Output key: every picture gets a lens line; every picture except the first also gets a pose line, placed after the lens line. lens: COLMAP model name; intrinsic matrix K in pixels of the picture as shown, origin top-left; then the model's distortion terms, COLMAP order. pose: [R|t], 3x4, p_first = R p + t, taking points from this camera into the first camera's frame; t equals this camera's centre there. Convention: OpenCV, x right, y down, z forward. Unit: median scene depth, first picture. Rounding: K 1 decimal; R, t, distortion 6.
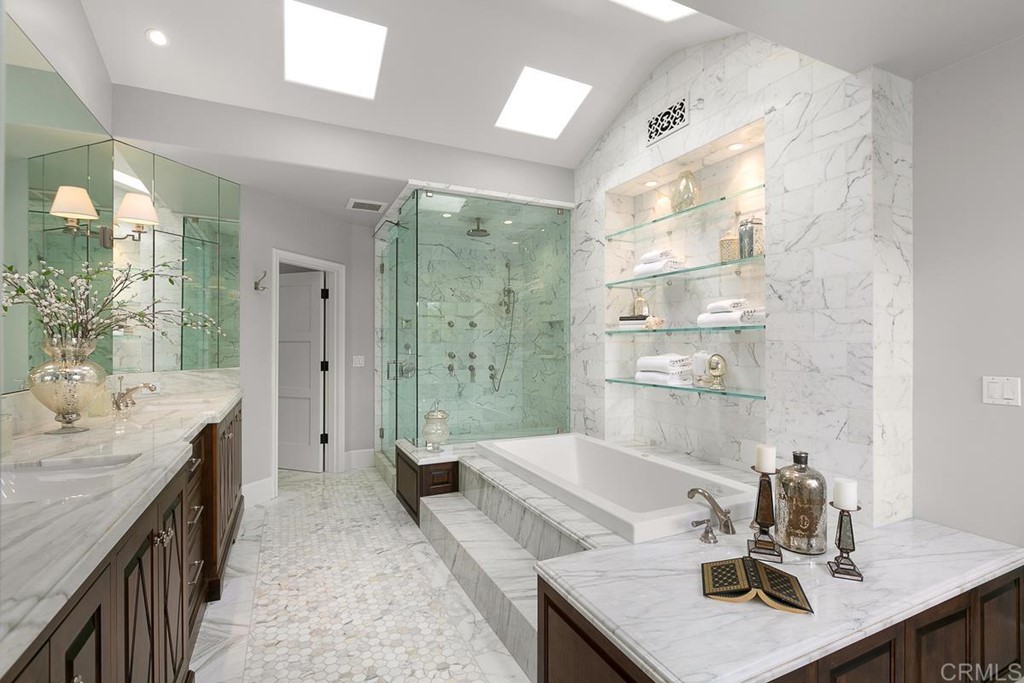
lens RADIAL K [[474.4, 0, 519.6], [0, 474.4, 341.3], [0, 0, 1]] dist [-0.000532, 0.000193]
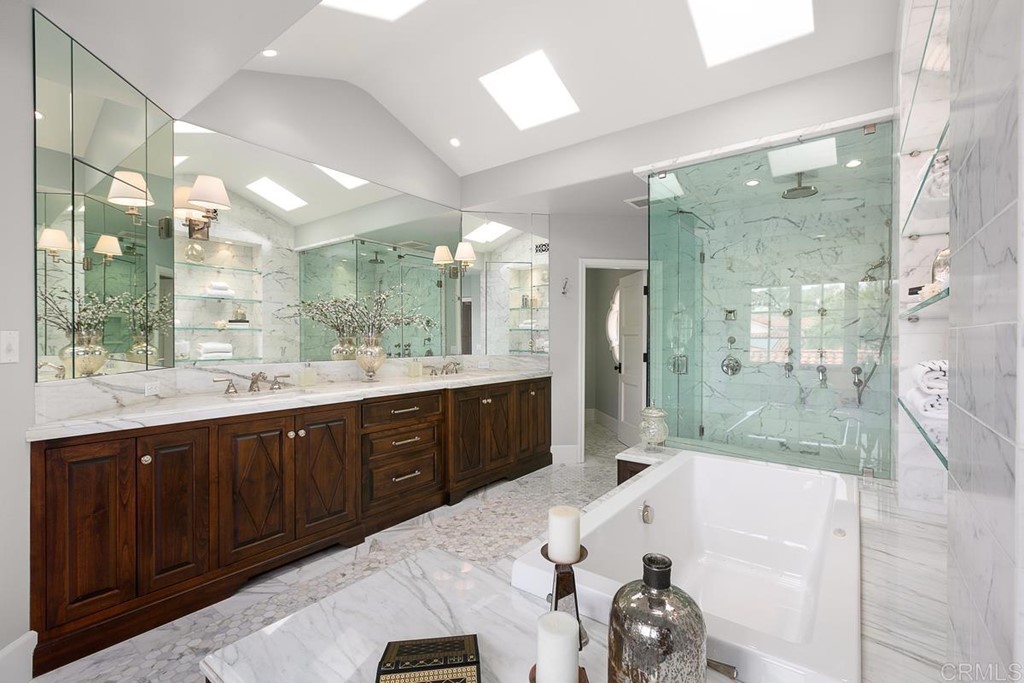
lens RADIAL K [[456.6, 0, 519.0], [0, 456.6, 341.1], [0, 0, 1]] dist [0.004154, 0.000237]
pose [[0.457879, 0.009004, -0.888969, 0.481192], [0.000813, 0.999944, 0.010546, 0.004418], [0.889014, -0.005551, 0.457846, 0.342333]]
